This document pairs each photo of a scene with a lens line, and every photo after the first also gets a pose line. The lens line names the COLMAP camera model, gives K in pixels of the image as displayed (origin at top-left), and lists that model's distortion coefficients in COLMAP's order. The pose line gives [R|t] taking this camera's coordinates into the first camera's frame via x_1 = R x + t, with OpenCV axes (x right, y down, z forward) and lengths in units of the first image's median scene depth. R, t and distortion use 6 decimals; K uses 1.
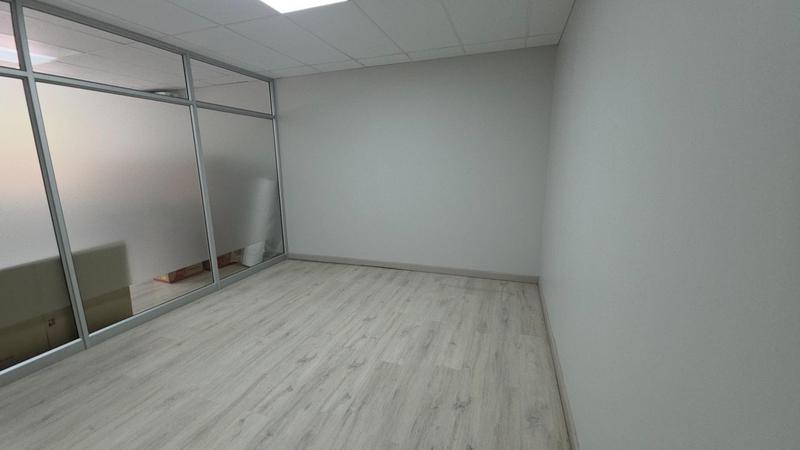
lens RADIAL K [[315.7, 0, 399.9], [0, 315.7, 223.6], [0, 0, 1]] dist [0.000426, -0.005119]
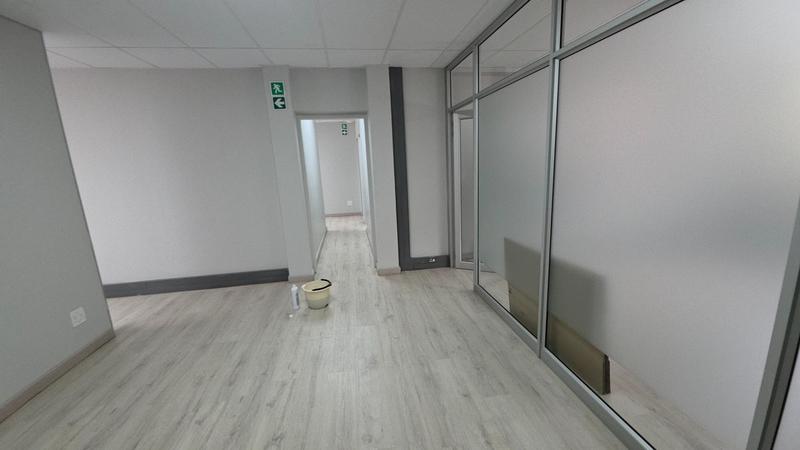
lens RADIAL K [[314.5, 0, 399.4], [0, 314.5, 223.0], [0, 0, 1]] dist [0.000318, -0.000227]
pose [[-0.877520, 0.145338, -0.456985, -0.319070], [-0.037328, 0.929371, 0.367254, -0.351176], [0.478085, 0.339331, -0.810117, 1.696486]]
